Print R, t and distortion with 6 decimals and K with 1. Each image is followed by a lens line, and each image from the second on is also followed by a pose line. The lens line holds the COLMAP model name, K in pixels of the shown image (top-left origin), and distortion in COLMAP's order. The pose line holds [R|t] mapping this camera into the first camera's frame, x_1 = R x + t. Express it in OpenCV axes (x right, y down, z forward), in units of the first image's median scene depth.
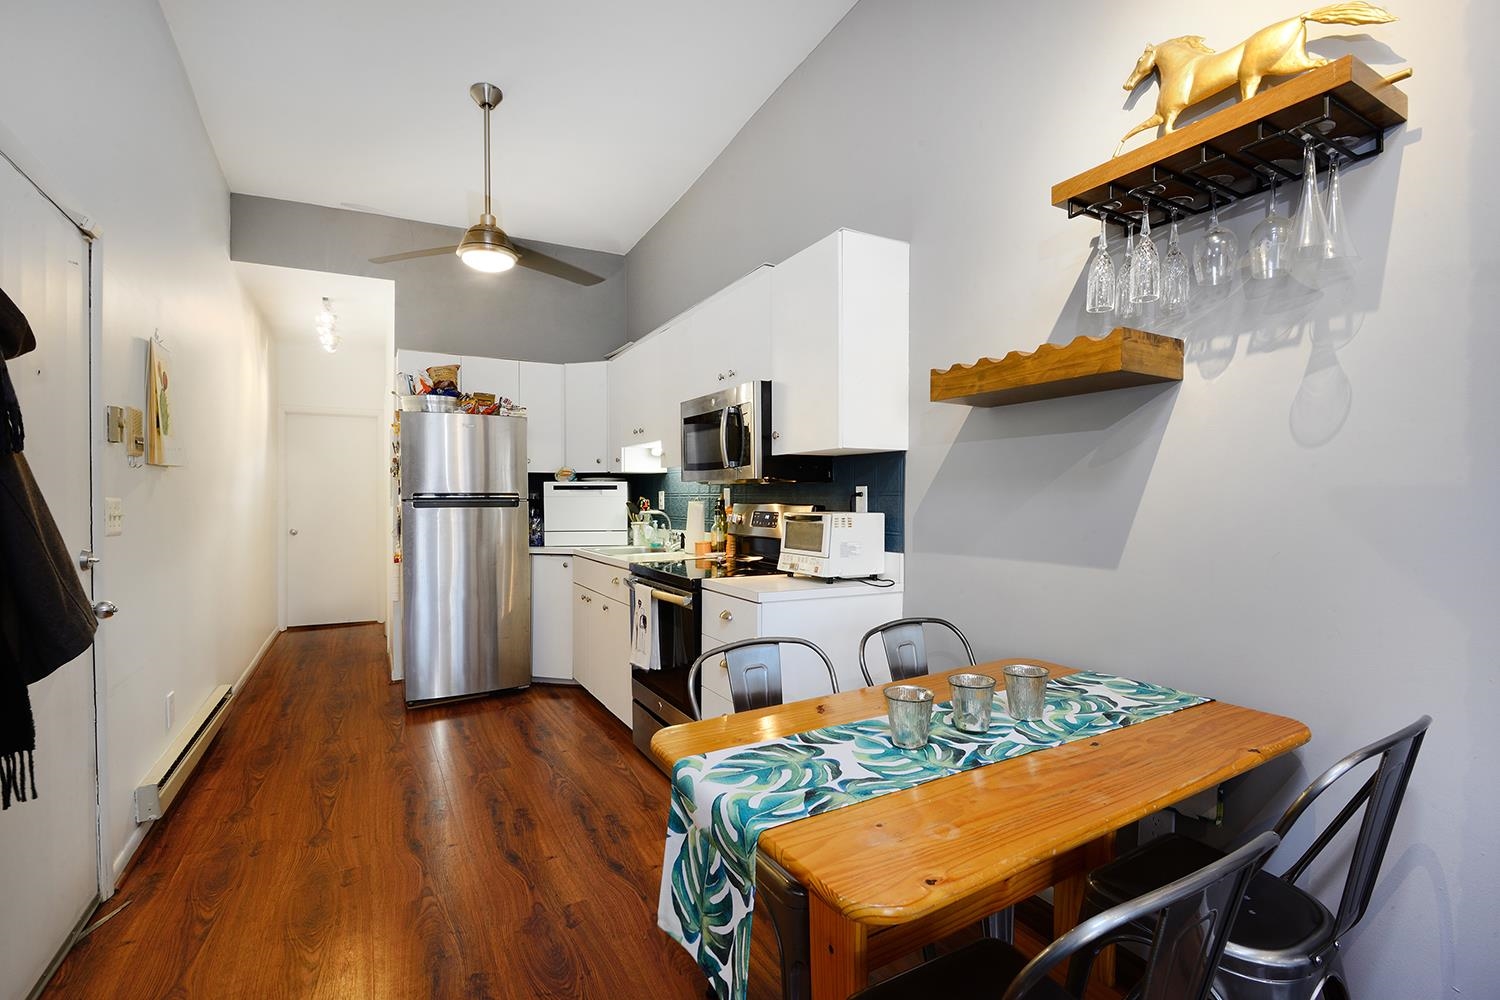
lens RADIAL K [[683.9, 0, 730.0], [0, 683.9, 526.6], [0, 0, 1]] dist [-0.009341, -0.002779]
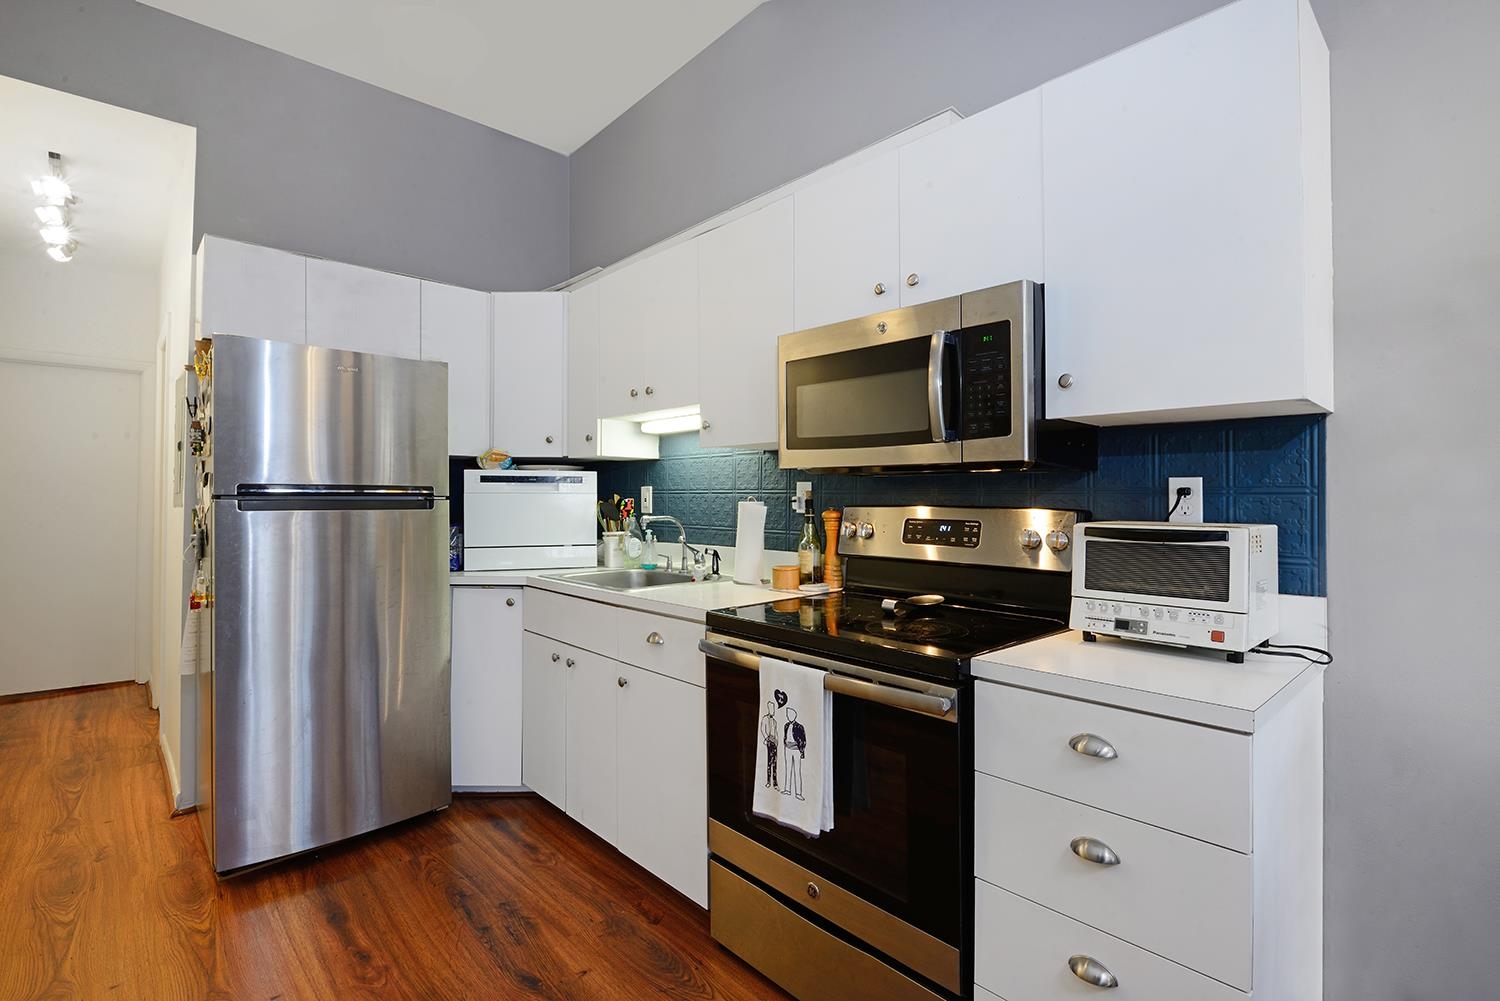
lens RADIAL K [[683.9, 0, 749.4], [0, 683.9, 503.6], [0, 0, 1]] dist [-0.009341, -0.002779]
pose [[0.963558, 0.004347, 0.267464, -0.198731], [0.004591, 0.999452, -0.032782, -0.012300], [-0.267459, 0.032816, 0.963010, 0.339247]]
